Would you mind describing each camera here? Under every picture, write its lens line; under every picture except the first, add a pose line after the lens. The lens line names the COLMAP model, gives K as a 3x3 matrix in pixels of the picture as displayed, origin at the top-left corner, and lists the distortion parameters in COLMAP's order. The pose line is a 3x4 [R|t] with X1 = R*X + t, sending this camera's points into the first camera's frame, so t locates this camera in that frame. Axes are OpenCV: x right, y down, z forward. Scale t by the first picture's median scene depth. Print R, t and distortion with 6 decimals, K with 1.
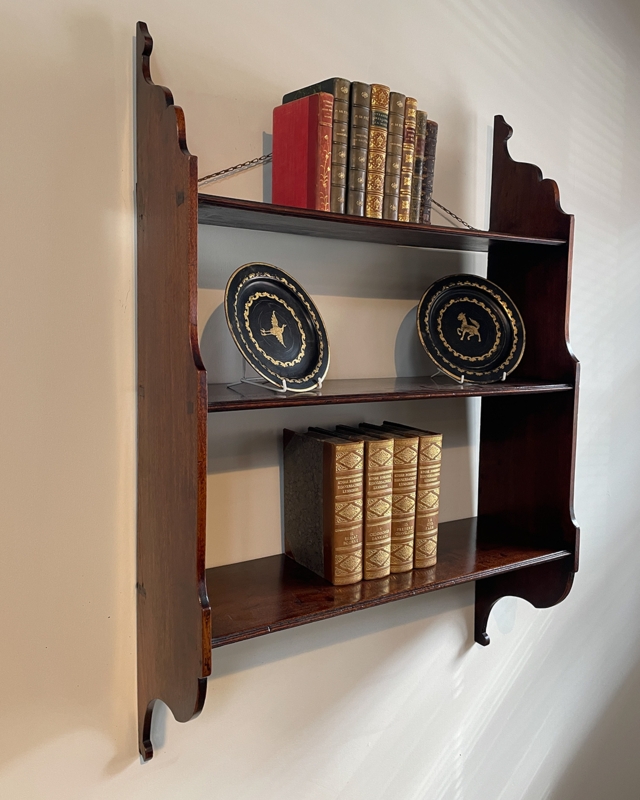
lens RADIAL K [[690.4, 0, 330.7], [0, 690.4, 369.4], [0, 0, 1]] dist [0.003355, -0.007390]
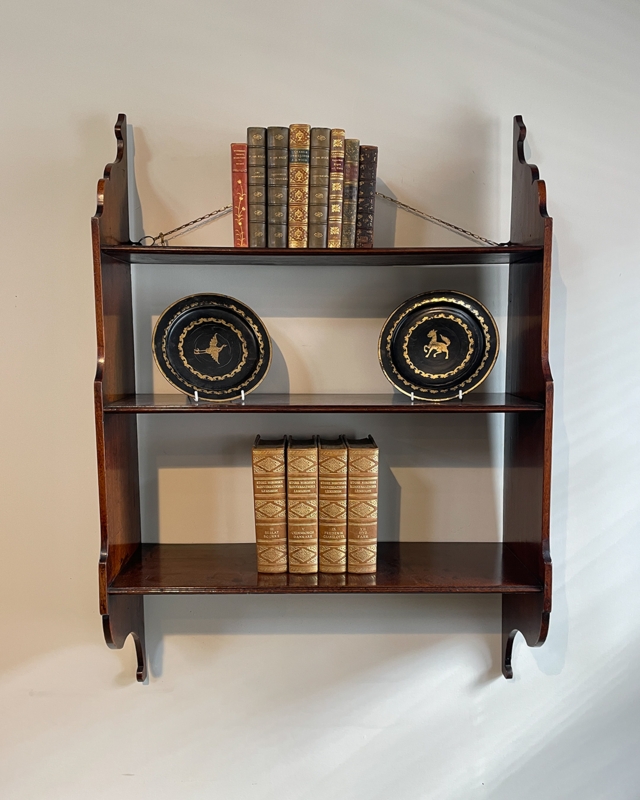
lens RADIAL K [[700.1, 0, 337.1], [0, 700.1, 401.2], [0, 0, 1]] dist [-0.001070, -0.000567]
pose [[0.849218, 0.030751, -0.527147, 0.690753], [-0.019476, 0.999448, 0.026928, -0.004232], [0.527683, -0.012601, 0.849348, 0.080570]]
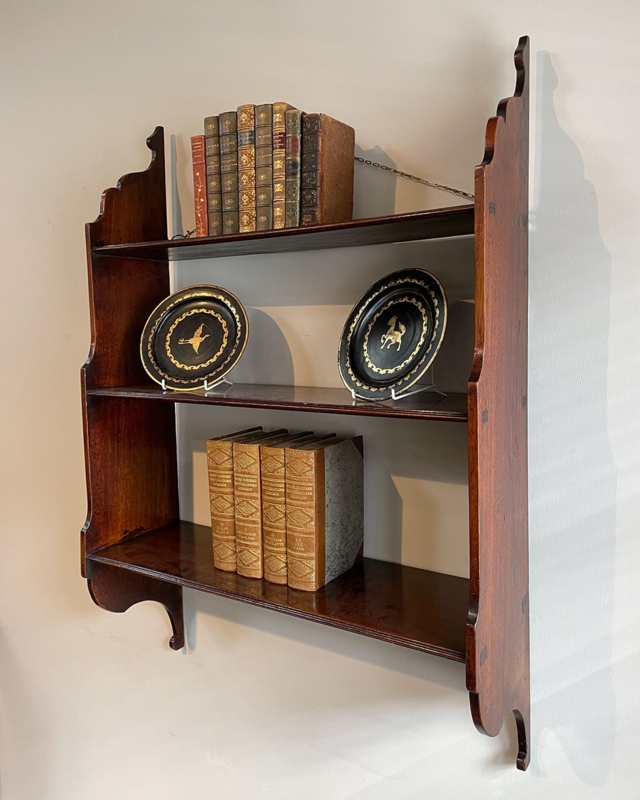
lens RADIAL K [[690.4, 0, 330.7], [0, 690.4, 369.4], [0, 0, 1]] dist [0.003355, -0.007390]
pose [[0.402178, 0.031151, -0.915031, 1.053001], [-0.042691, 0.998972, 0.015244, -0.030992], [0.914565, 0.032933, 0.403095, 0.678396]]
